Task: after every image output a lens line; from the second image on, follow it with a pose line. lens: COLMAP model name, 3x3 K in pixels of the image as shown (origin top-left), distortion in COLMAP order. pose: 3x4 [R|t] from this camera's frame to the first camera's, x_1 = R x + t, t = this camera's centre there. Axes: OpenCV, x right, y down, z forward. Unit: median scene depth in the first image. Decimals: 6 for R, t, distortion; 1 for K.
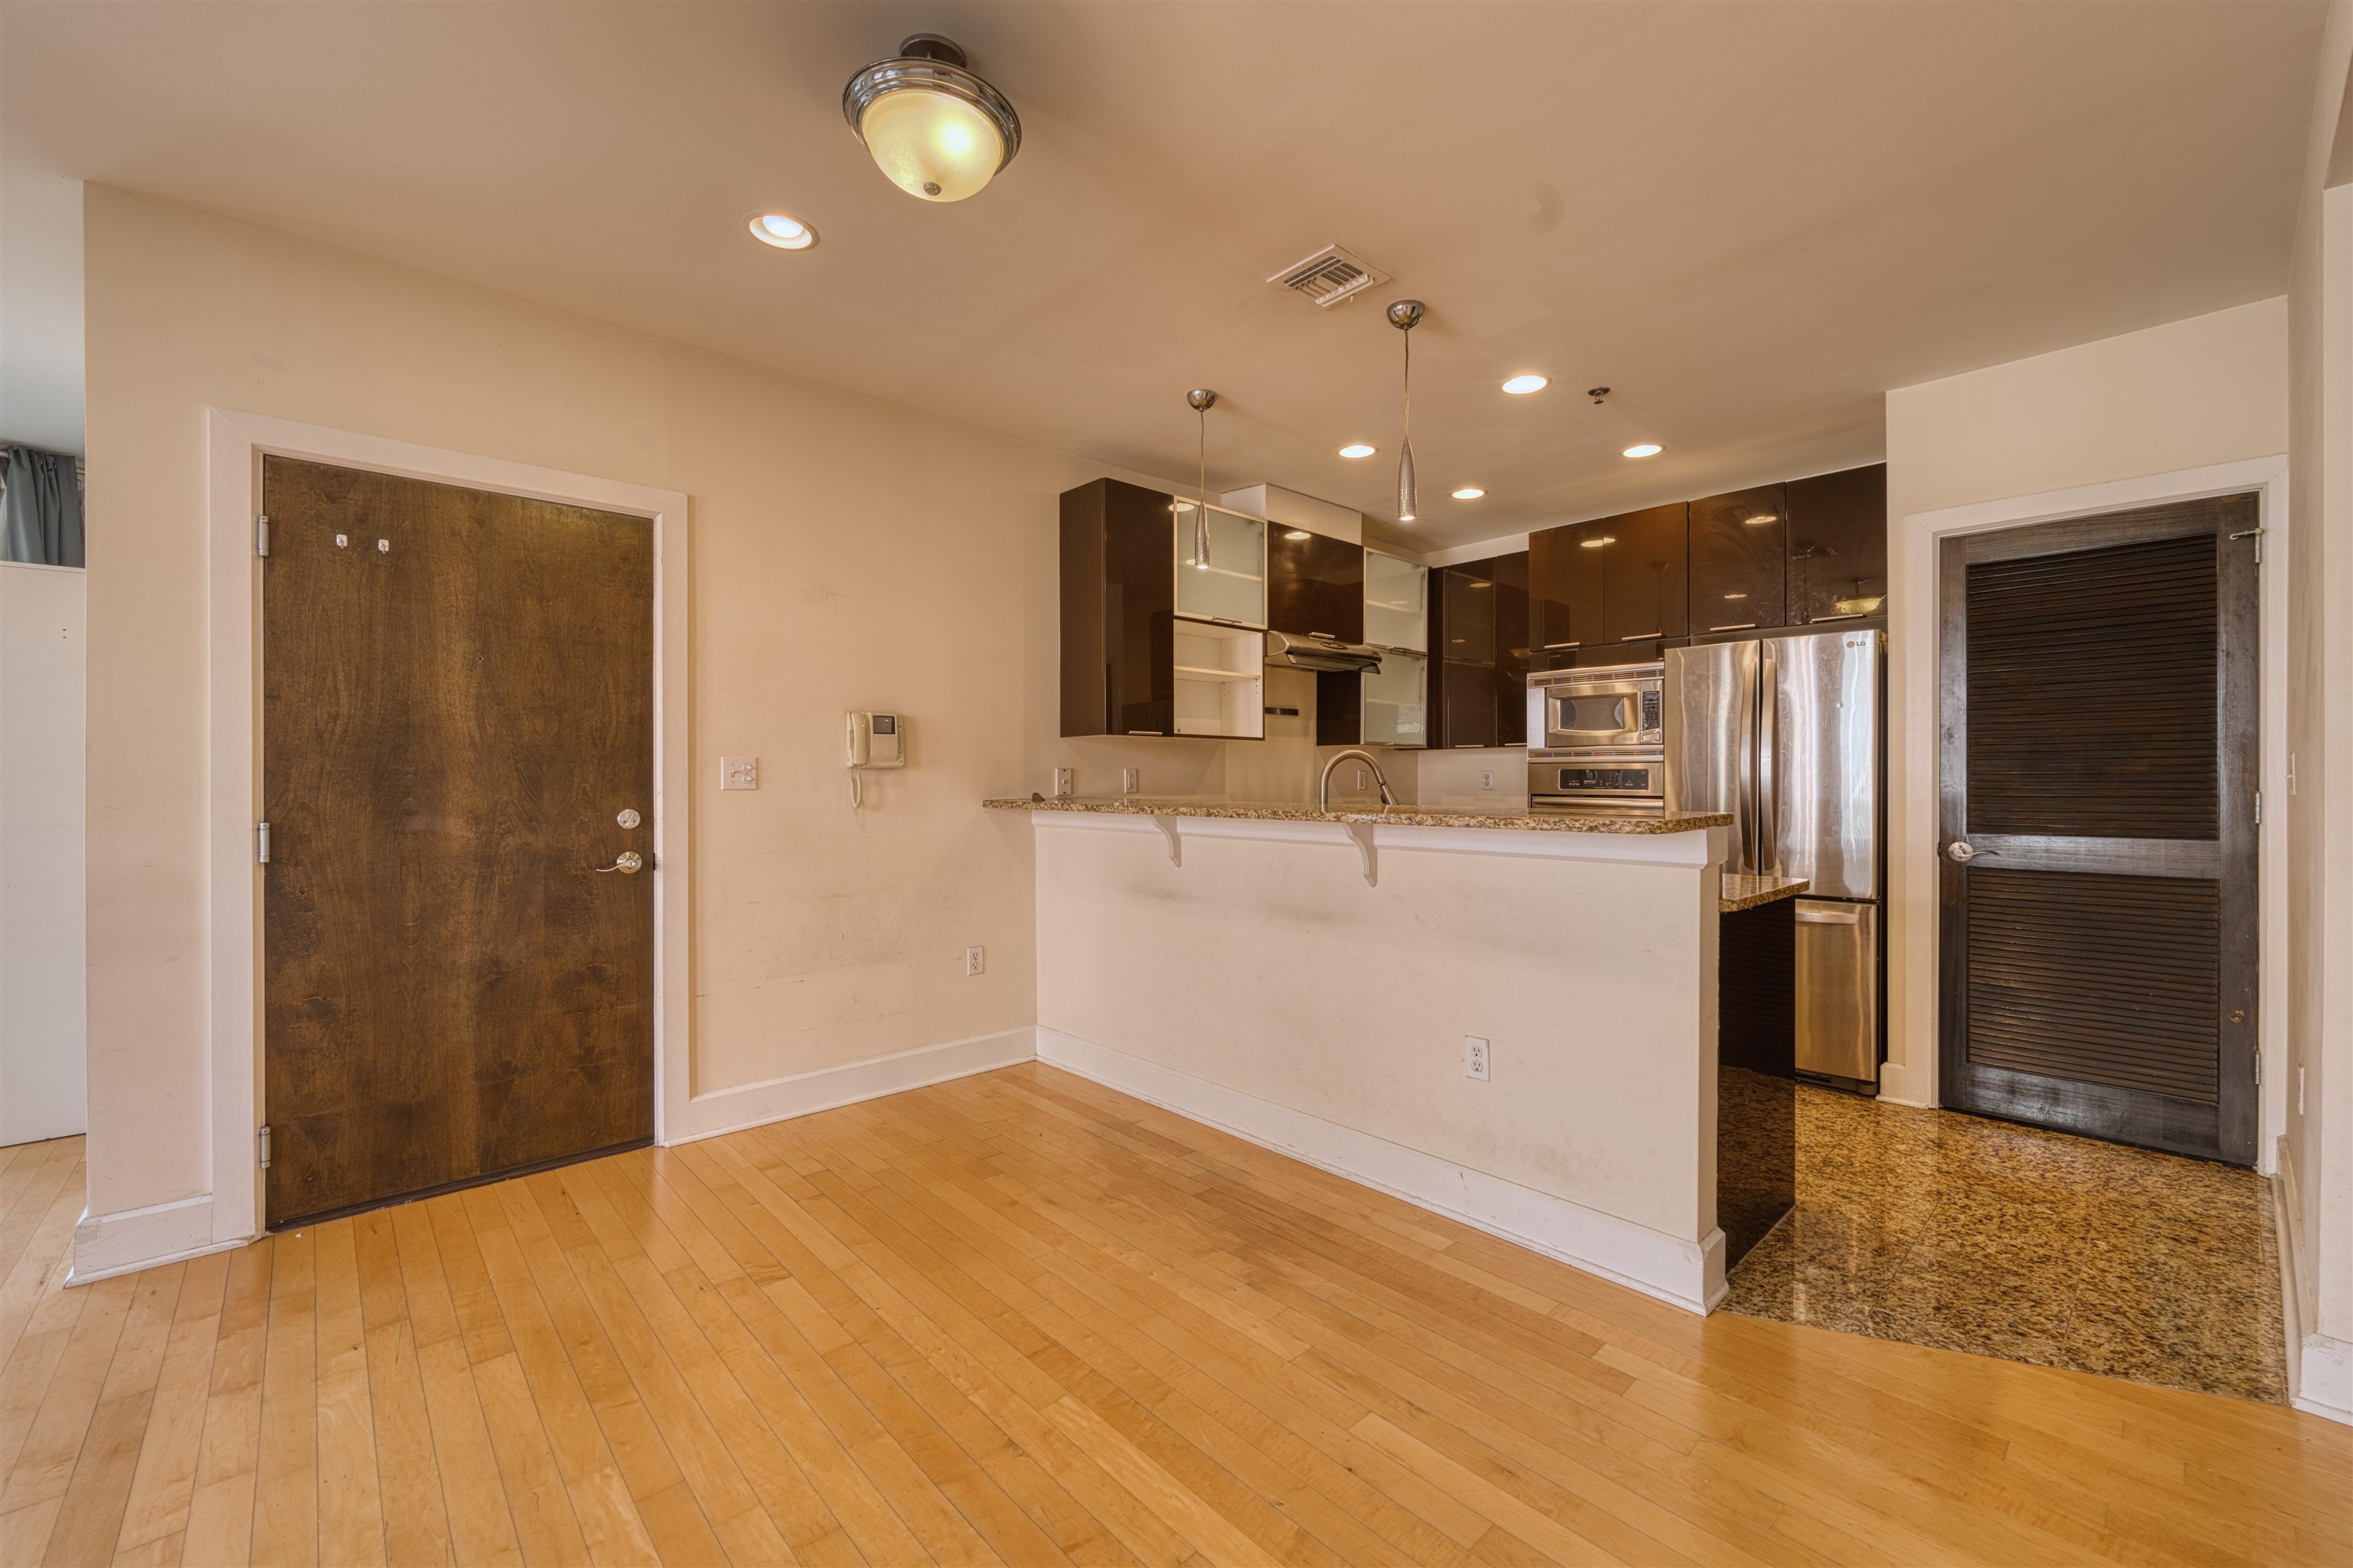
lens RADIAL K [[950.1, 0, 1186.0], [0, 950.1, 781.8], [0, 0, 1]] dist [-0.003874, 0.000097]
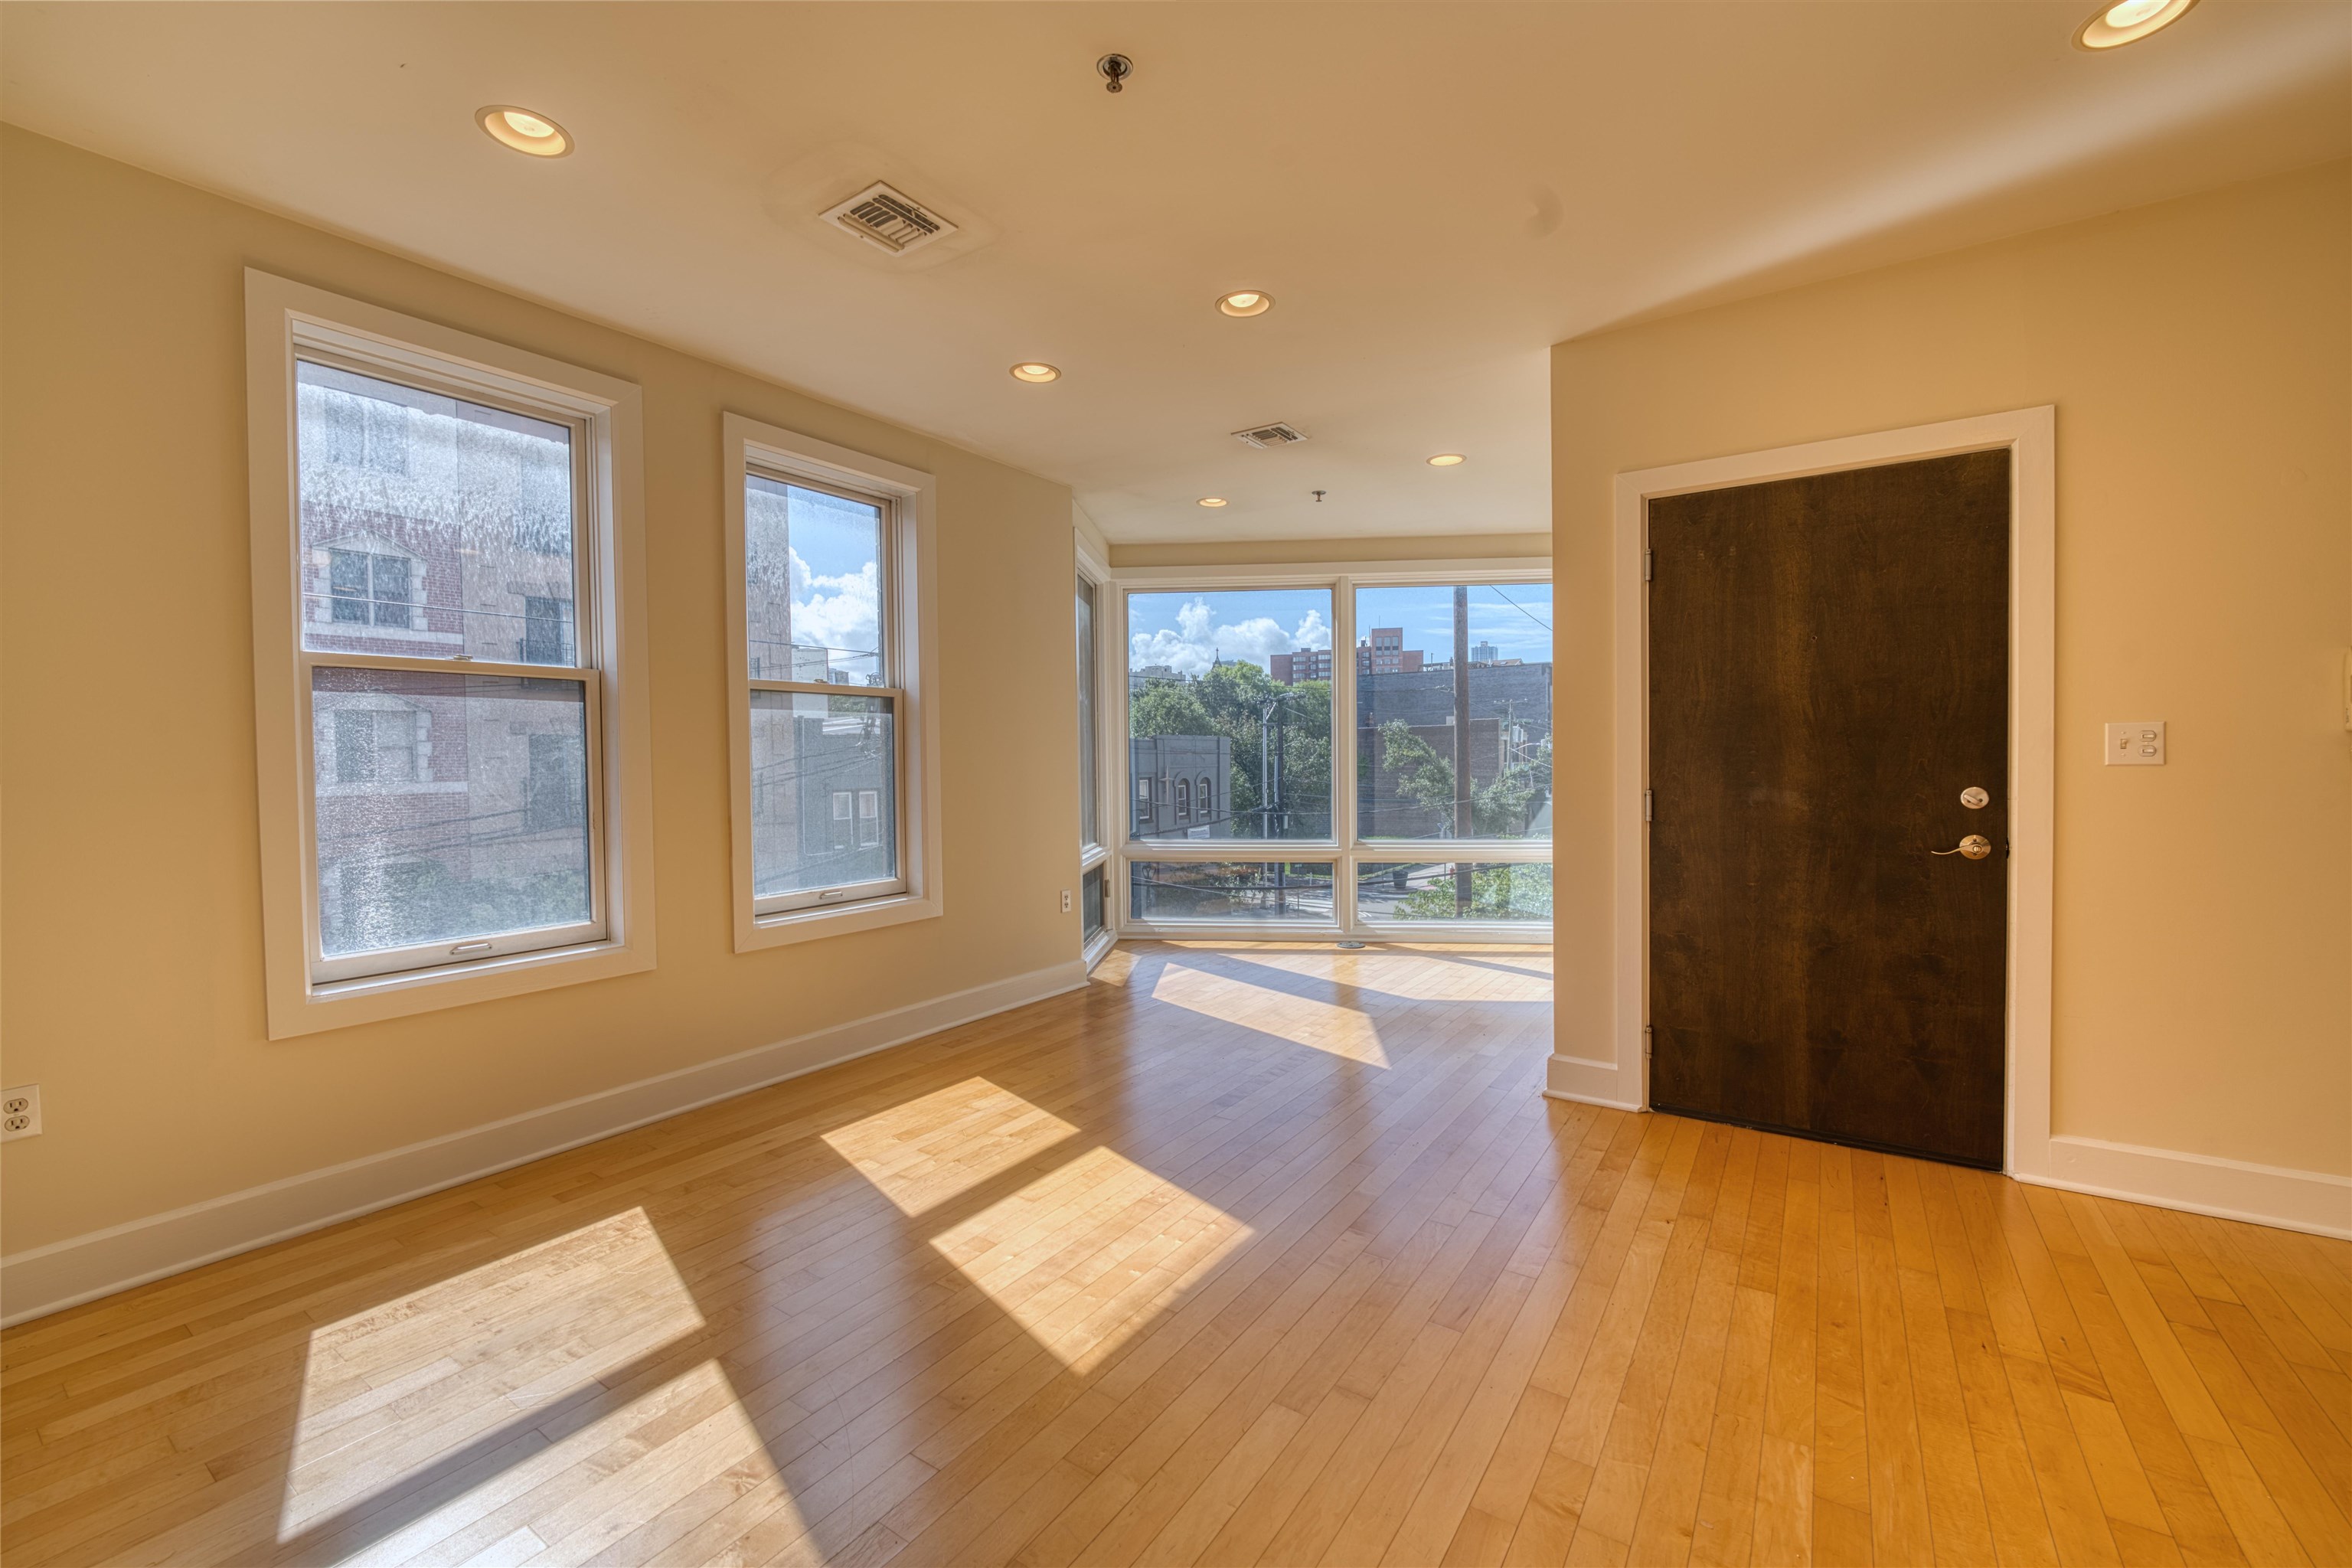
lens RADIAL K [[953.6, 0, 1184.6], [0, 953.6, 782.7], [0, 0, 1]] dist [-0.003720, -0.000048]
pose [[0.230502, 0.022382, -0.972814, 0.095136], [0.009673, 0.999633, 0.025291, -0.003986], [0.973024, -0.015240, 0.230201, 0.067946]]
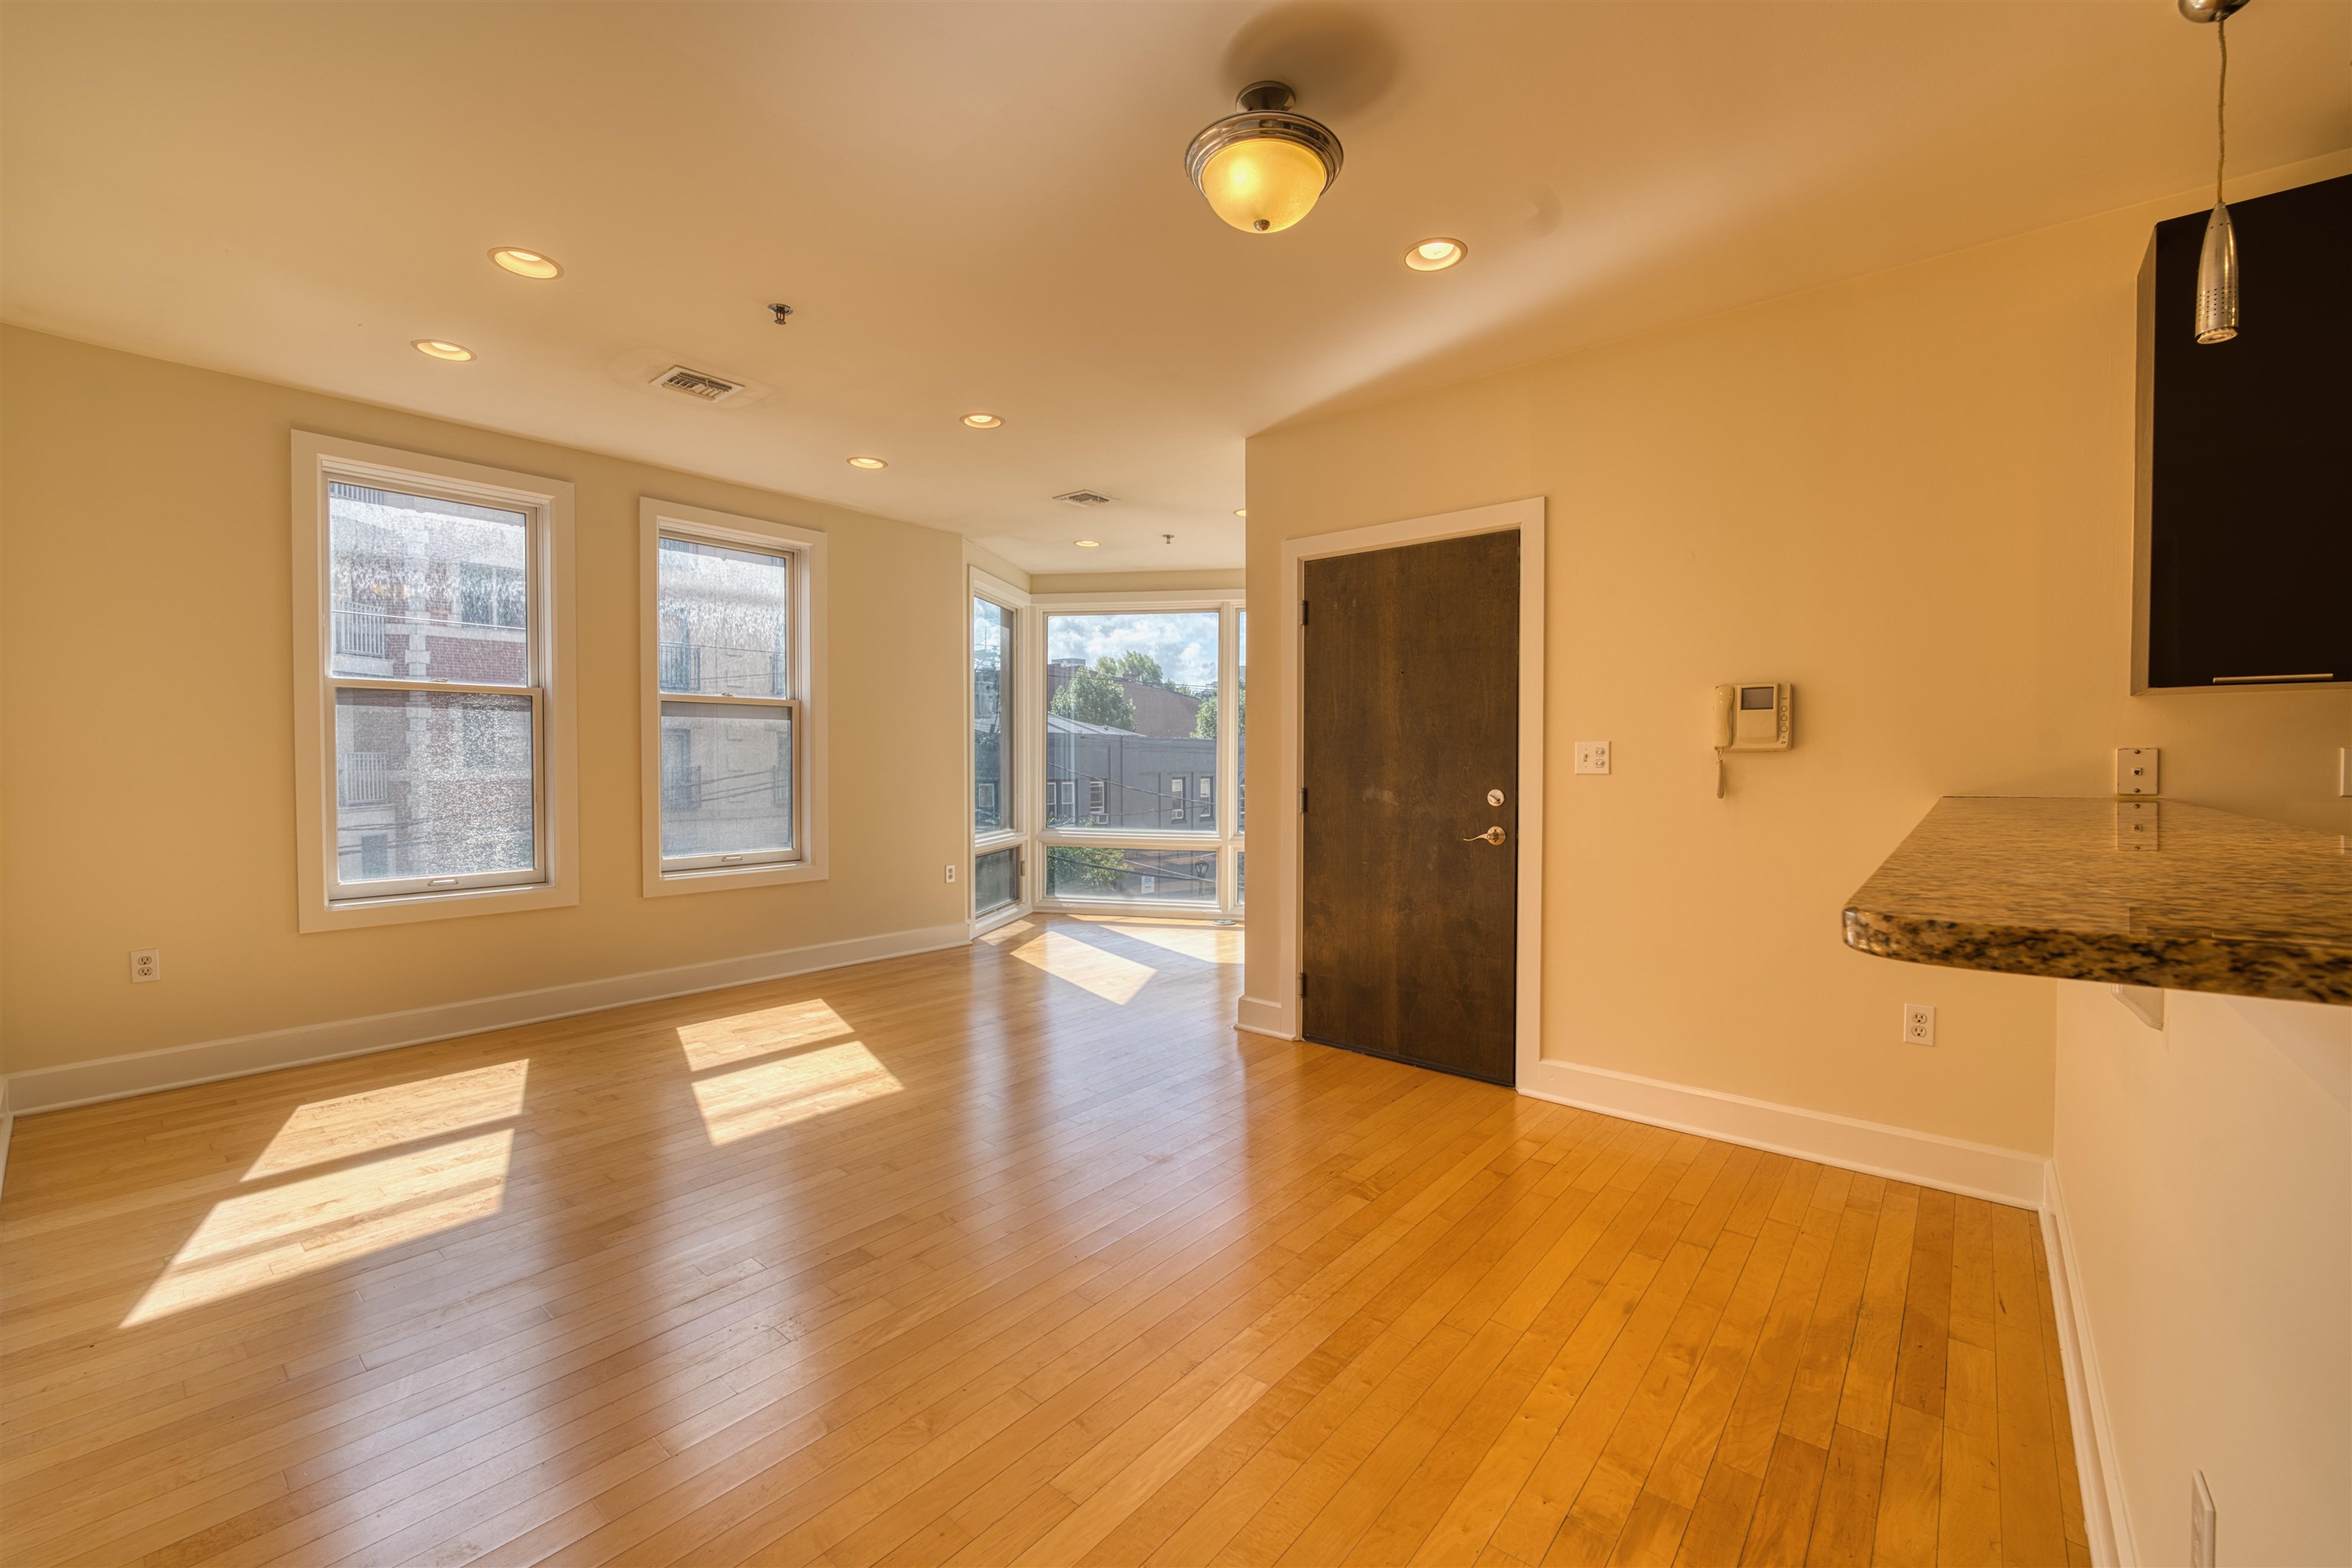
lens RADIAL K [[951.0, 0, 1184.3], [0, 951.0, 781.1], [0, 0, 1]] dist [-0.002639, -0.004231]
pose [[0.131602, 0.024994, -0.990988, 0.448300], [-0.005542, 0.999685, 0.024478, -0.006193], [0.991287, 0.002271, 0.131699, 0.418576]]
